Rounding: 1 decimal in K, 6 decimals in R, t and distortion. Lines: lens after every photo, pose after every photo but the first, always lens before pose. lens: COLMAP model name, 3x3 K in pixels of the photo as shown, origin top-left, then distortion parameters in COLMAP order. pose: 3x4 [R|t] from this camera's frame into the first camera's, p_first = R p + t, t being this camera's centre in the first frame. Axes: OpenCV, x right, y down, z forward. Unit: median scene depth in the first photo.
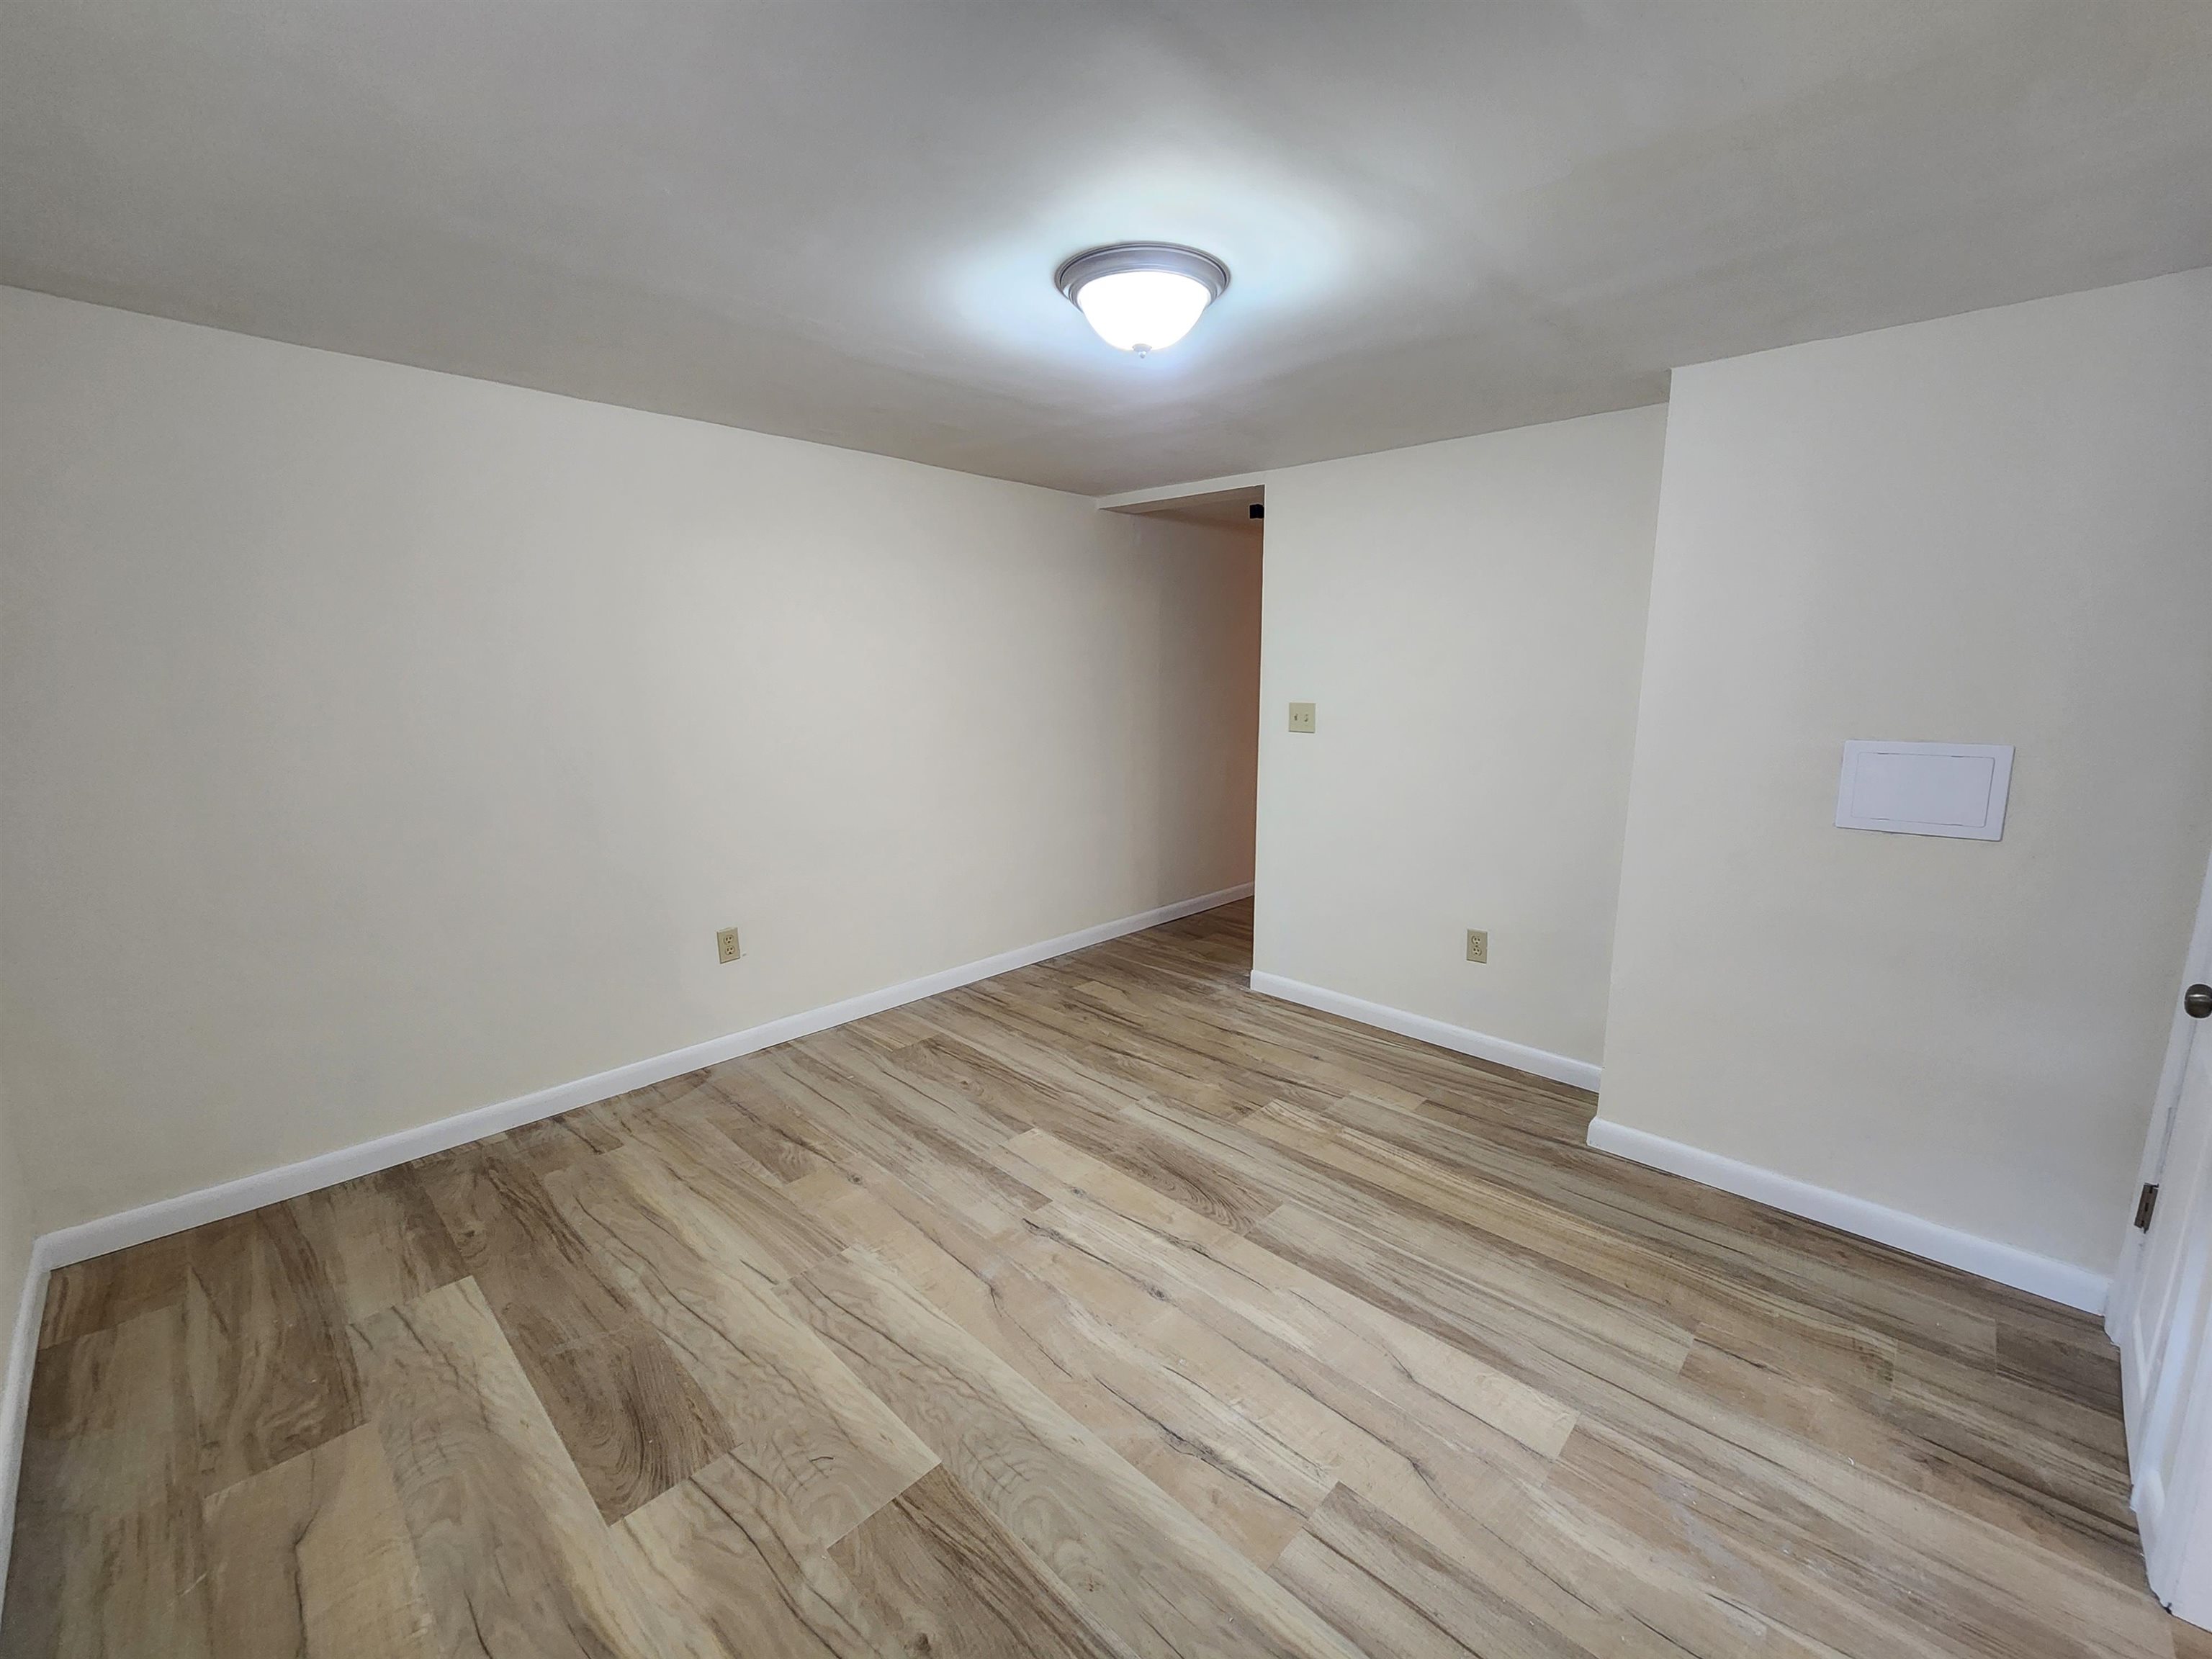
lens RADIAL K [[902.7, 0, 1108.6], [0, 902.7, 829.0], [0, 0, 1]] dist [0.000941, -0.001131]
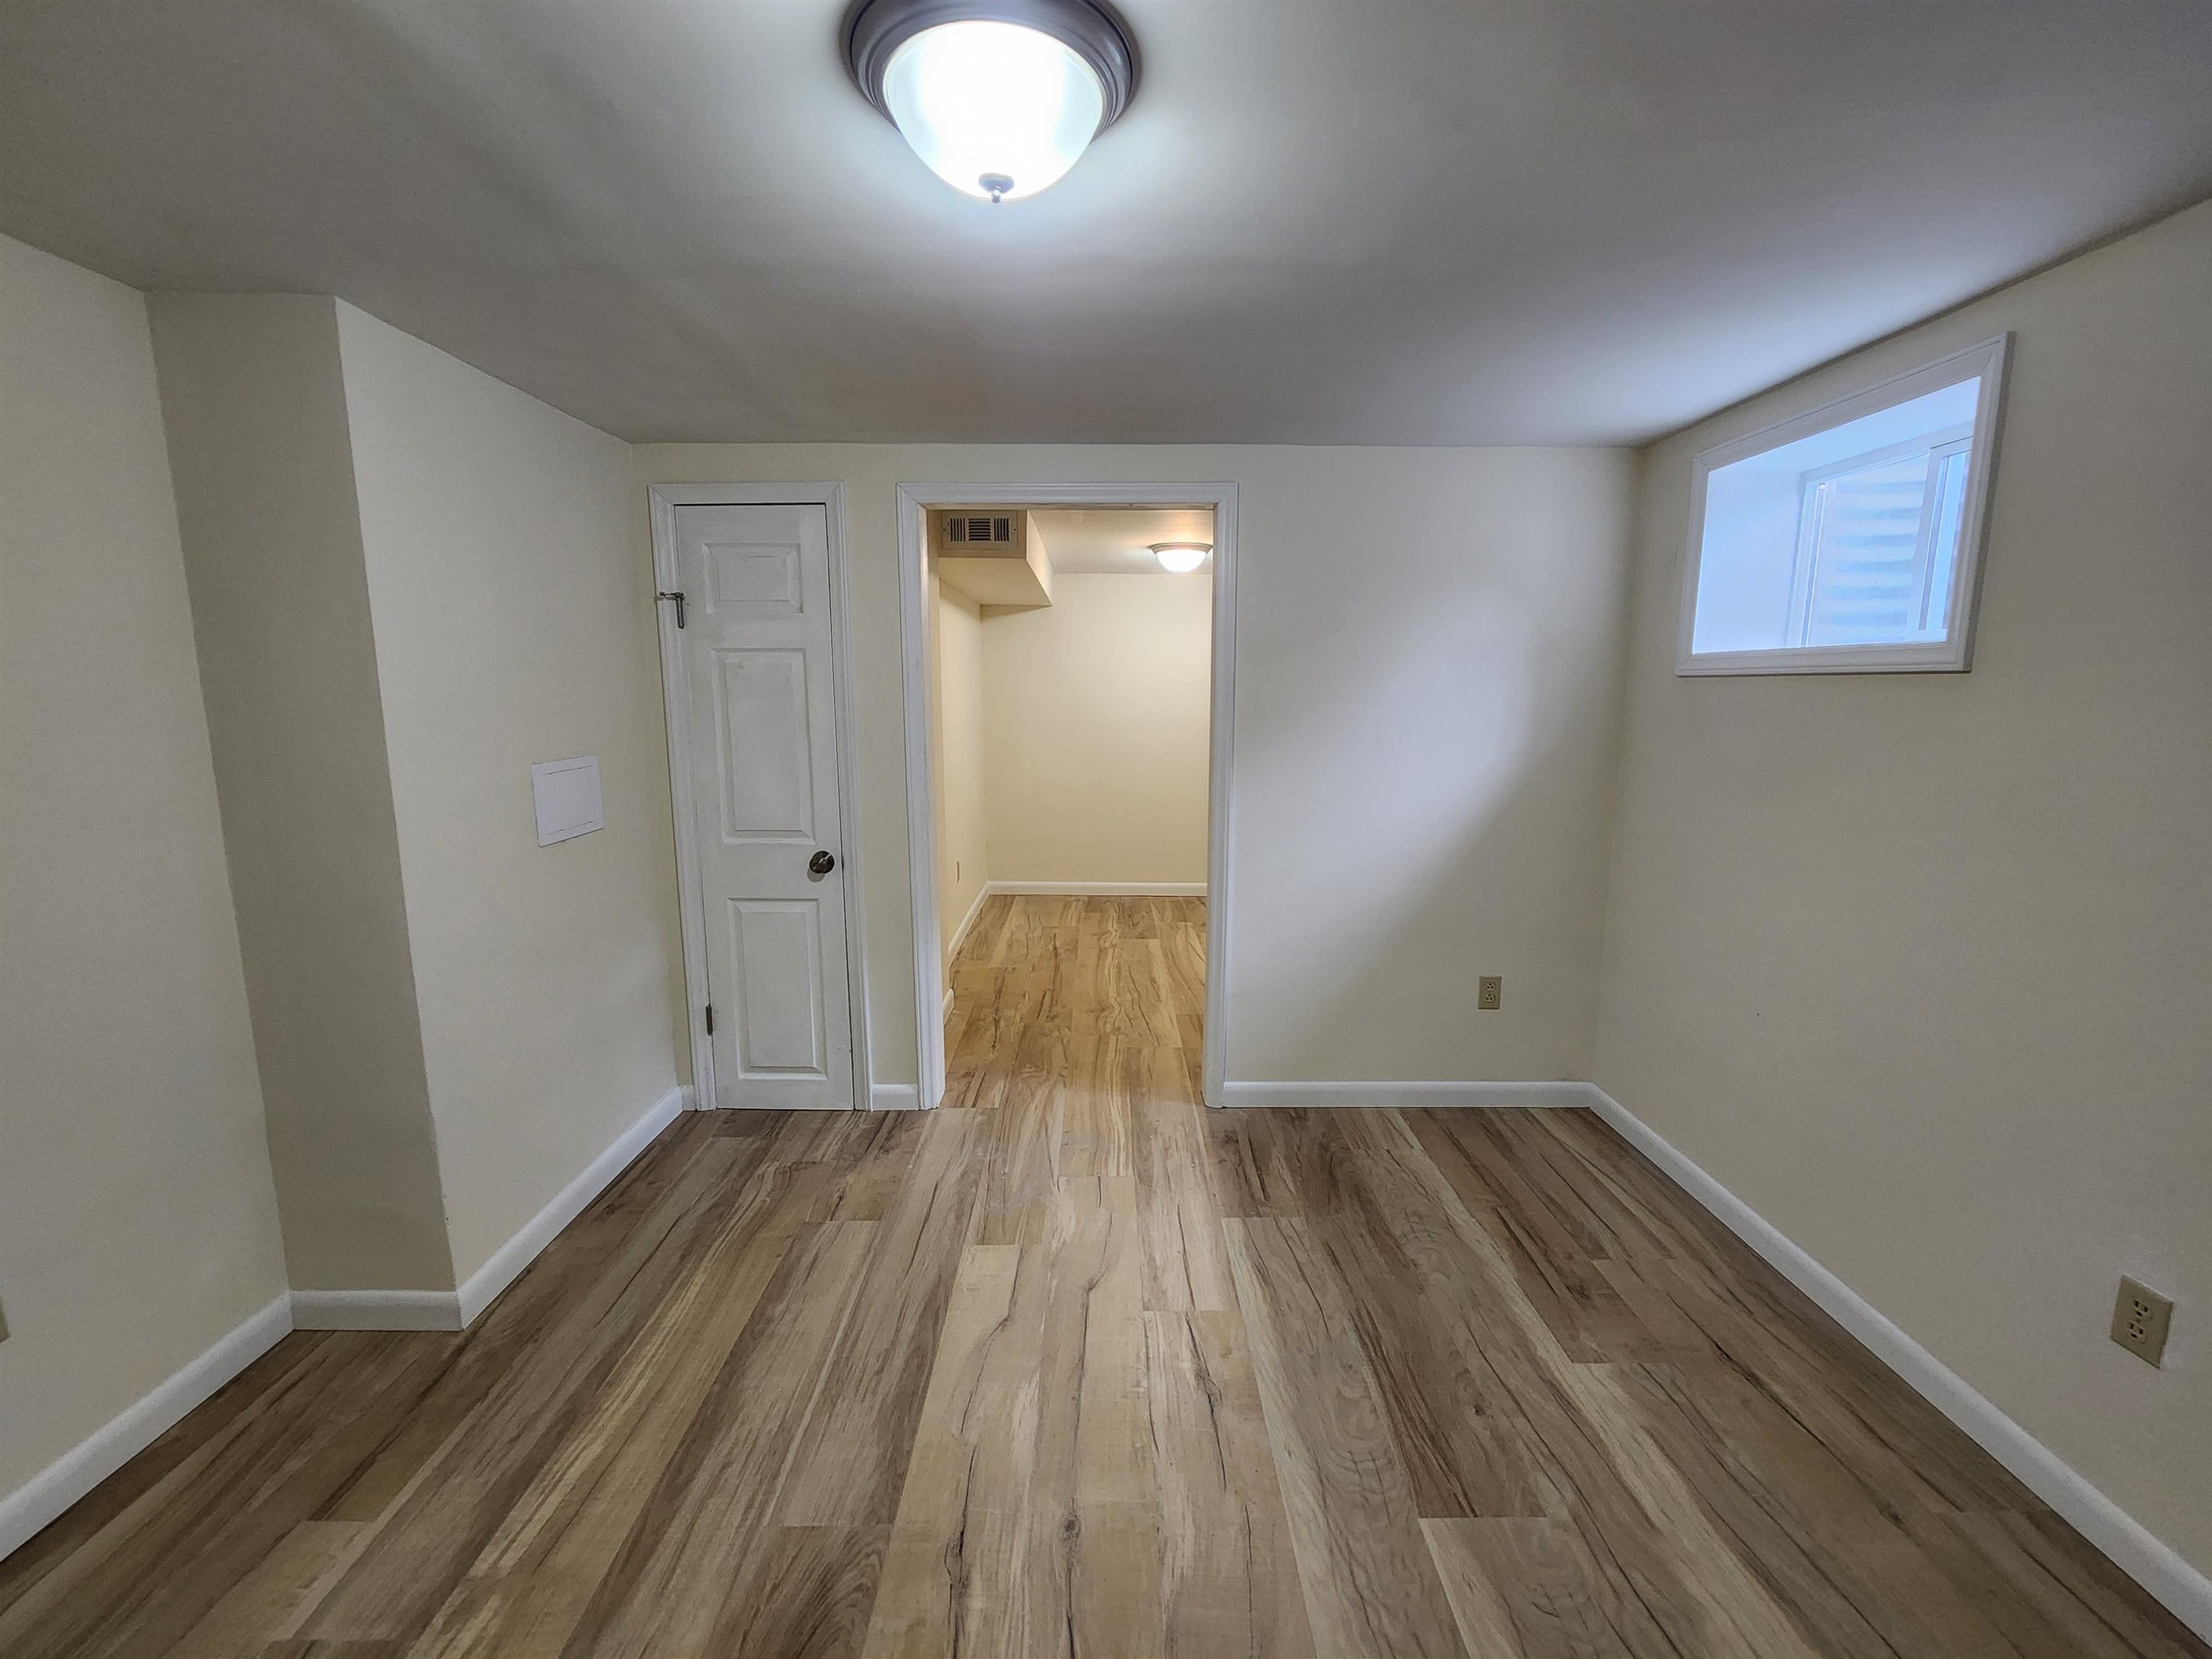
lens RADIAL K [[902.7, 0, 1111.2], [0, 902.7, 835.6], [0, 0, 1]] dist [0.000941, -0.001131]
pose [[-0.696327, -0.122616, 0.707173, -0.418403], [0.122962, 0.950351, 0.285856, -0.243121], [-0.707113, 0.286005, -0.646678, 1.250415]]
